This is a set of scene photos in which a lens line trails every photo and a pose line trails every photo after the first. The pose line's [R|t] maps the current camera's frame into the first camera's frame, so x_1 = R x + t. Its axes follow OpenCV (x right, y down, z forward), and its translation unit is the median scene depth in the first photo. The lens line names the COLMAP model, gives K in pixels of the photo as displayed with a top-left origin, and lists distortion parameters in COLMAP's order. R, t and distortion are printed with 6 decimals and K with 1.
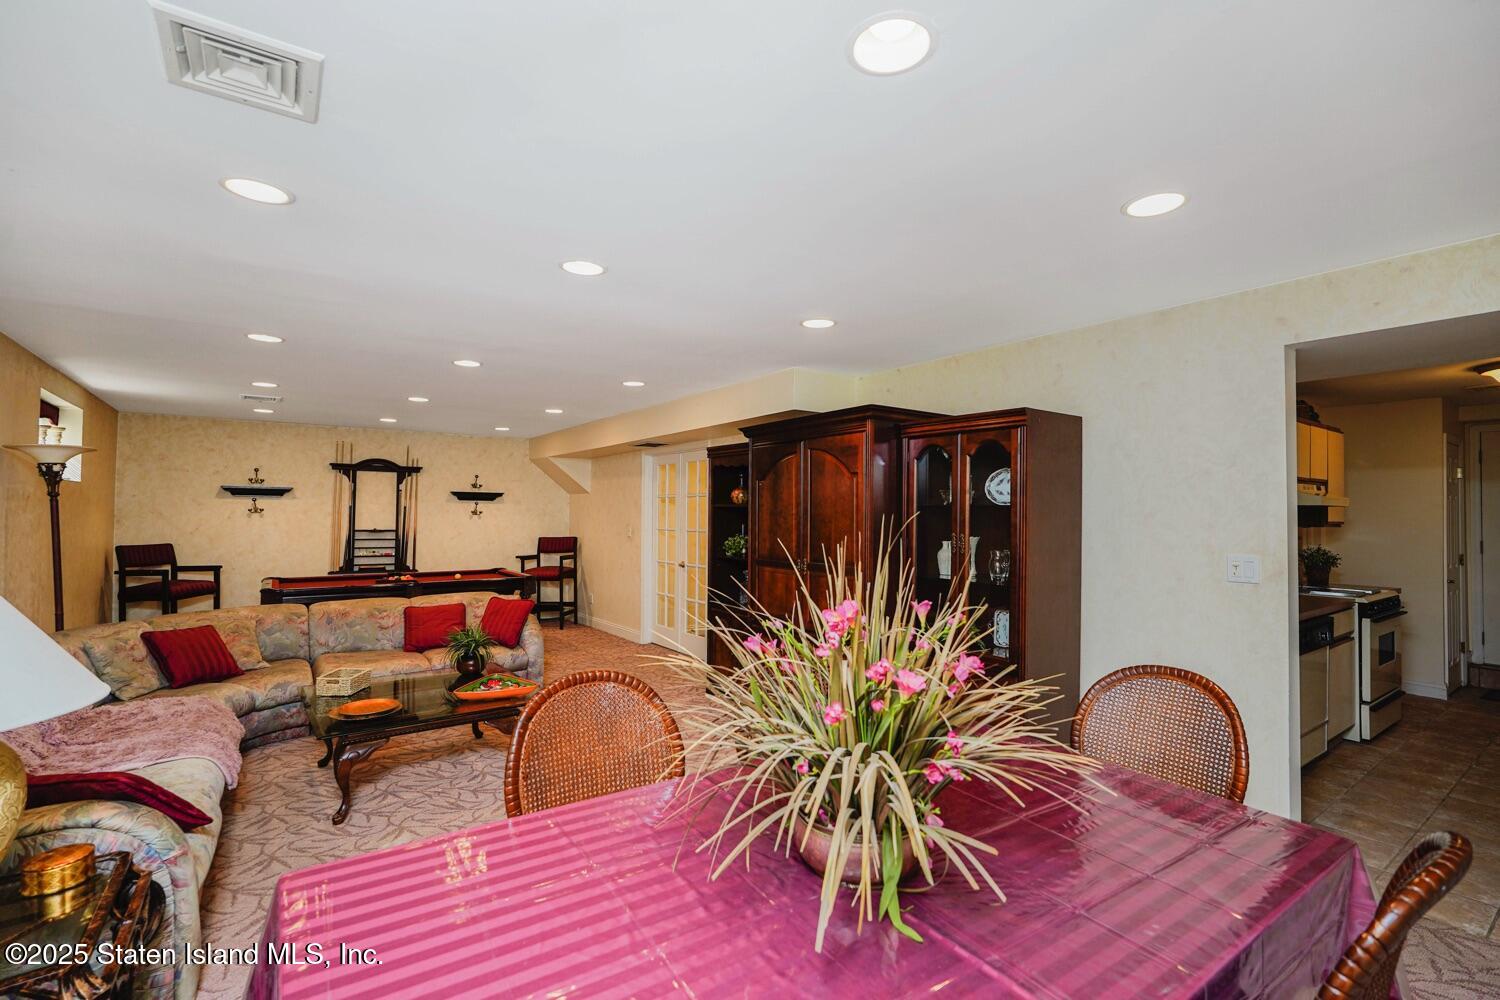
lens RADIAL K [[659.6, 0, 744.5], [0, 659.6, 499.7], [0, 0, 1]] dist [0.001625, 0.000405]
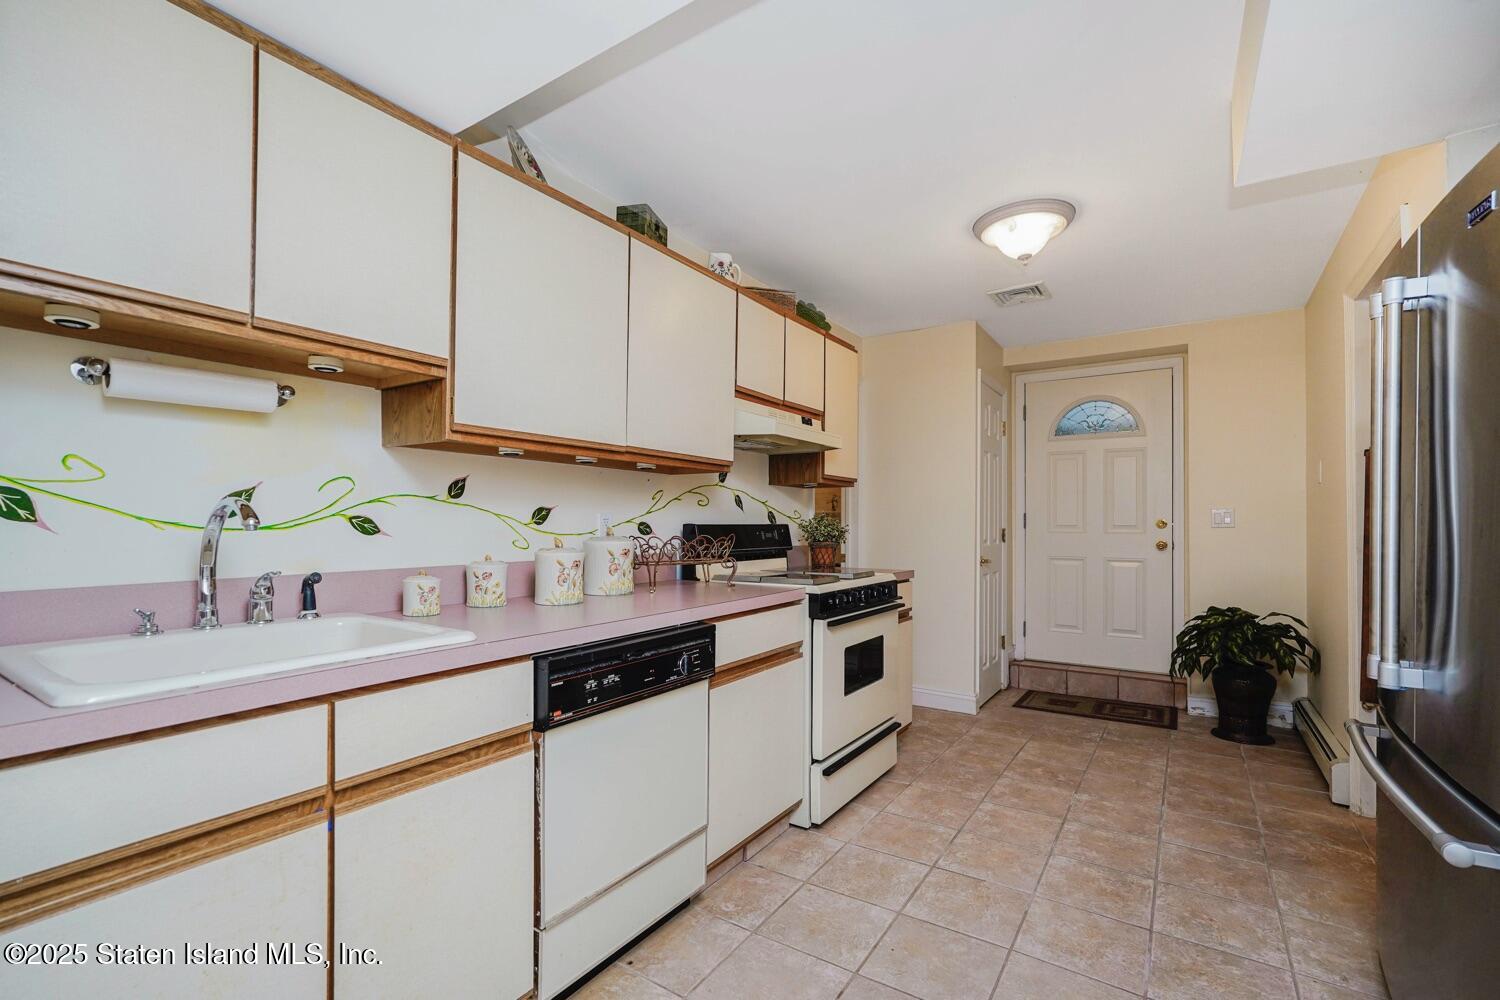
lens RADIAL K [[659.6, 0, 750.9], [0, 659.6, 521.2], [0, 0, 1]] dist [0.001625, 0.000405]
pose [[0.932526, 0.001785, 0.361098, 0.589464], [-0.009439, 0.999767, 0.019434, 0.070613], [-0.360979, -0.021531, 0.932325, 0.416044]]
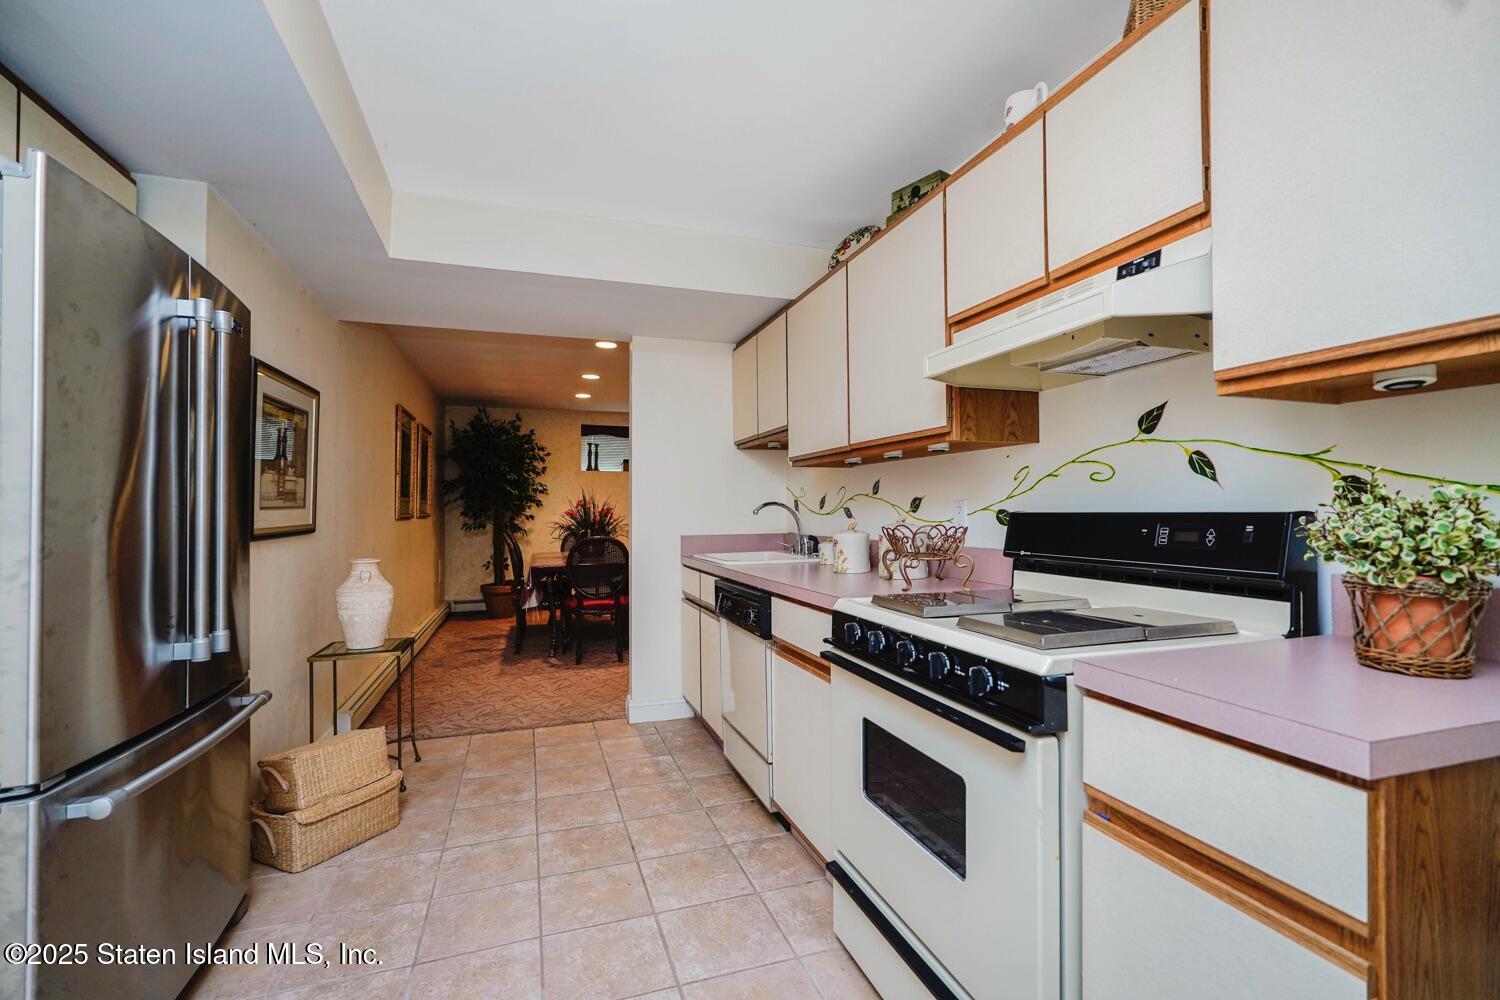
lens RADIAL K [[659.6, 0, 744.6], [0, 659.6, 503.9], [0, 0, 1]] dist [0.001625, 0.000405]
pose [[-0.287582, -0.011699, -0.957684, 1.199090], [0.025020, 0.999492, -0.019723, 0.083960], [0.957429, -0.029634, -0.287144, 0.939206]]
